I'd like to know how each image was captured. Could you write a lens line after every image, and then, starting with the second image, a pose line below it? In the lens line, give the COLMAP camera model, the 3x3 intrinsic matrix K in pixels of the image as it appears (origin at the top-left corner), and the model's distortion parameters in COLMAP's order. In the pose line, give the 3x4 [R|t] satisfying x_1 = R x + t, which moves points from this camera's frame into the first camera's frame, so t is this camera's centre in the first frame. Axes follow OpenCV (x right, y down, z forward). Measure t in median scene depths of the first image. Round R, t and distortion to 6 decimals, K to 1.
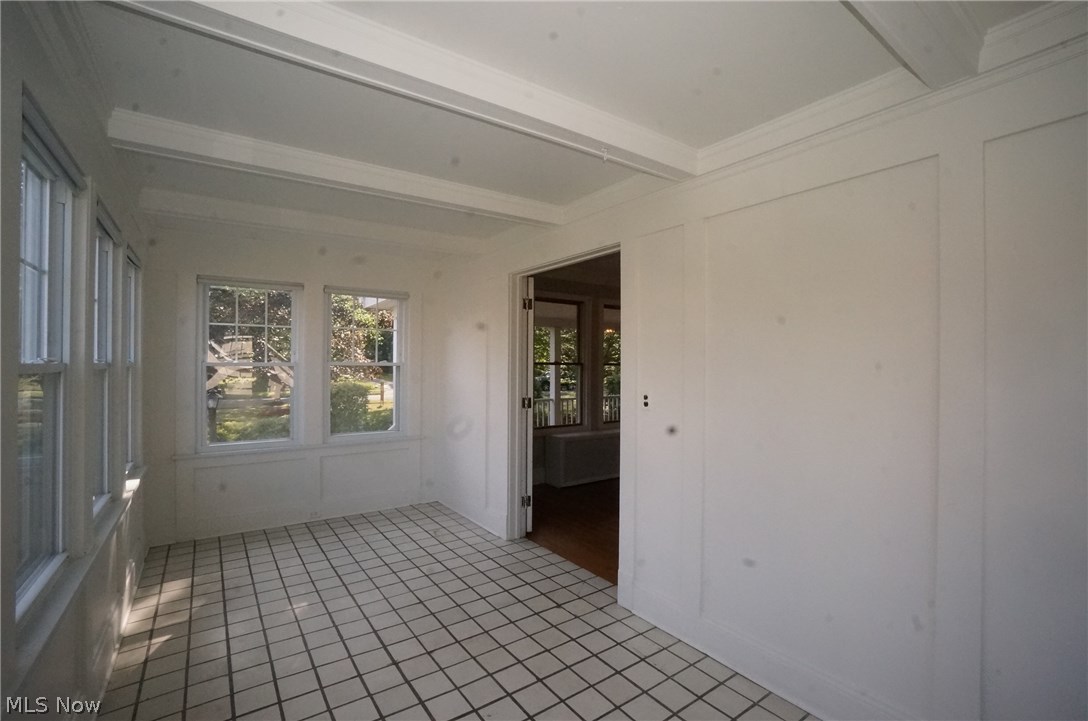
lens RADIAL K [[483.2, 0, 539.3], [0, 483.2, 364.2], [0, 0, 1]] dist [-0.037162, 0.010088]
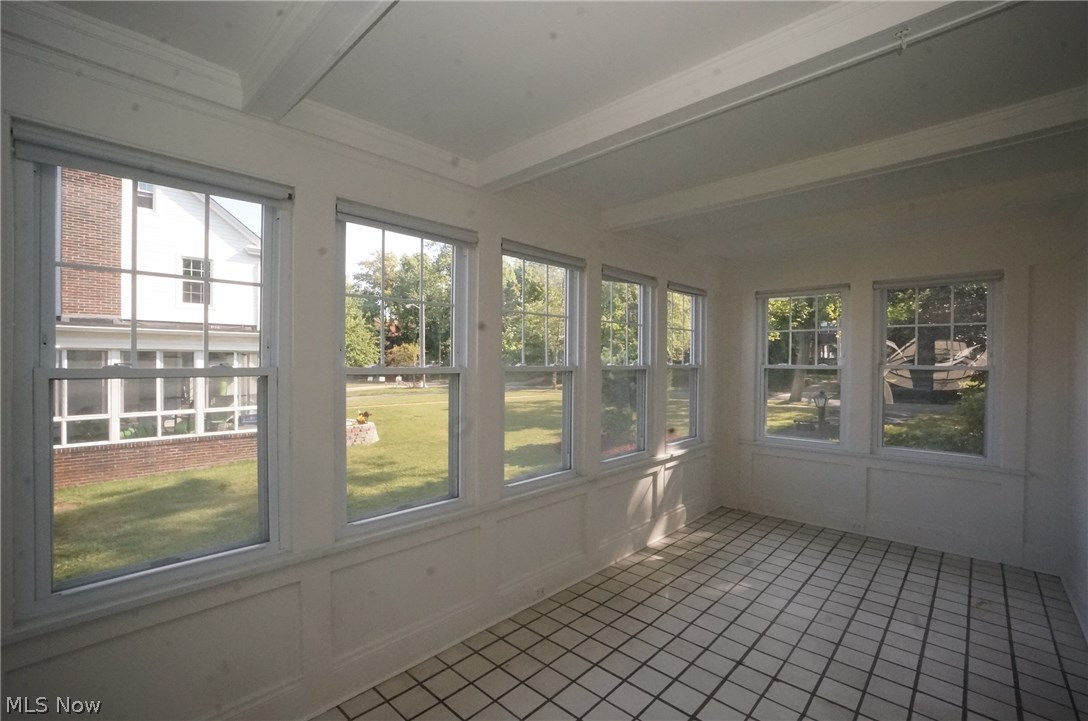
lens RADIAL K [[483.2, 0, 535.7], [0, 483.2, 362.6], [0, 0, 1]] dist [-0.037162, 0.010088]
pose [[0.190645, -0.003026, -0.981654, 0.389644], [-0.001947, 0.999992, -0.003460, -0.004728], [0.981657, 0.002571, 0.190638, 0.241962]]
